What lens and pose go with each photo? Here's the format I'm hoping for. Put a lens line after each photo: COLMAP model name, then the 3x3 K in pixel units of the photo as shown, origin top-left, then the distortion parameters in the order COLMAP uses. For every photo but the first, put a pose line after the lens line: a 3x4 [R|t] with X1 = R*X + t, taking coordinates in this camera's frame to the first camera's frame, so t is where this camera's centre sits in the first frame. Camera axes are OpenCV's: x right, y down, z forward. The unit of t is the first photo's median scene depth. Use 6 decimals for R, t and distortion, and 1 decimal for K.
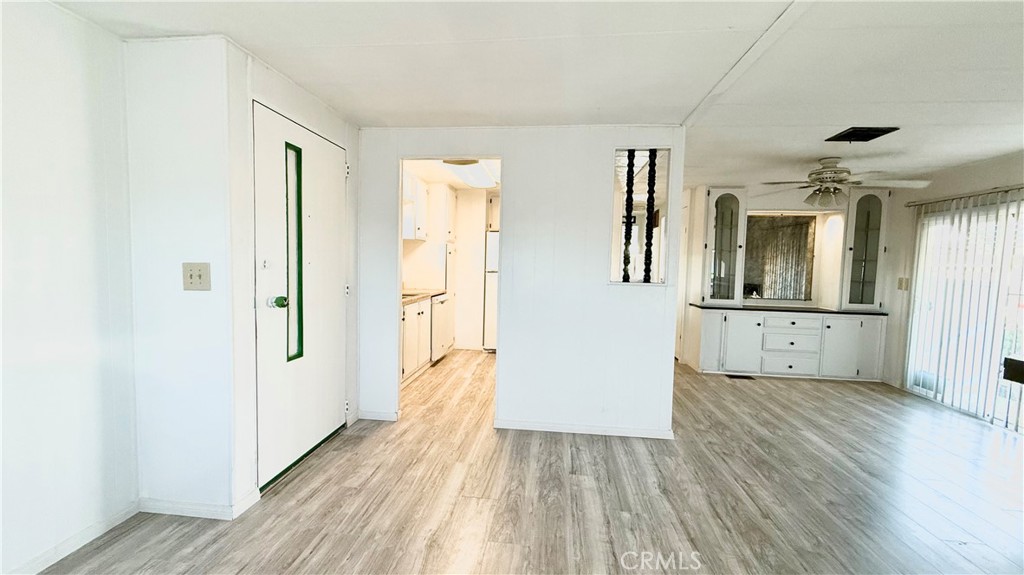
lens RADIAL K [[407.9, 0, 509.9], [0, 407.9, 286.1], [0, 0, 1]] dist [0.000339, -0.000042]
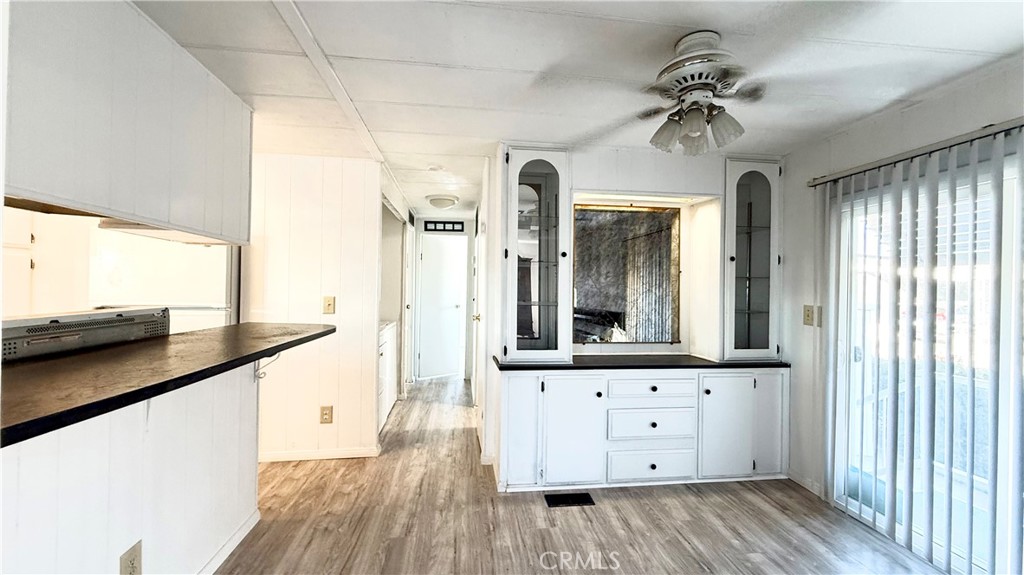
lens RADIAL K [[407.9, 0, 509.9], [0, 407.9, 286.1], [0, 0, 1]] dist [0.000339, -0.000042]
pose [[0.972734, -0.010729, 0.231674, 0.394665], [0.024715, 0.998037, -0.057548, -0.025559], [-0.230602, 0.061705, 0.971090, 0.518696]]
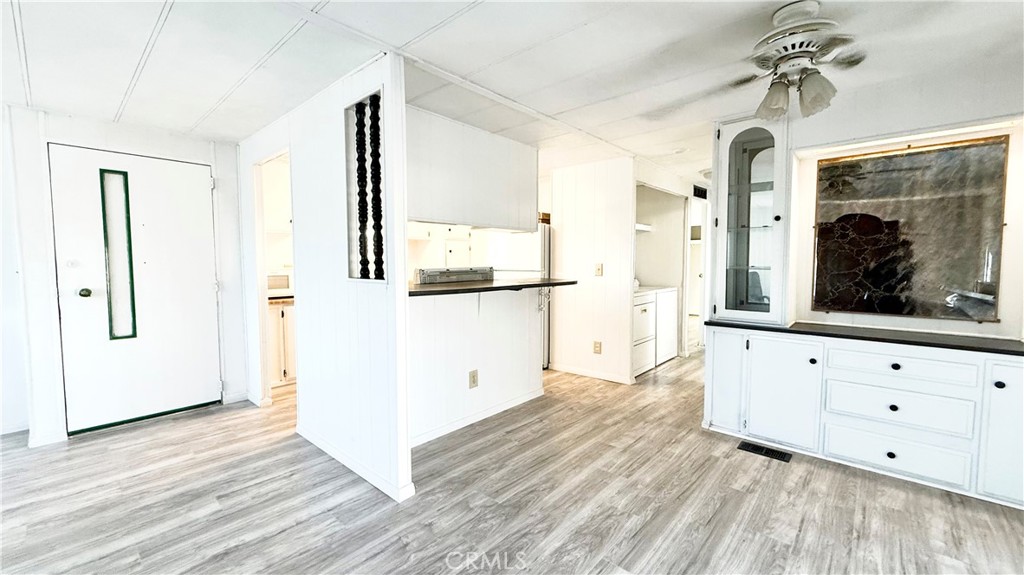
lens RADIAL K [[407.9, 0, 509.9], [0, 407.9, 286.1], [0, 0, 1]] dist [0.000339, -0.000042]
pose [[0.813655, 0.008704, -0.581283, 0.643559], [-0.011960, 0.999927, -0.001769, 0.001835], [0.581226, 0.008391, 0.813699, 0.360173]]
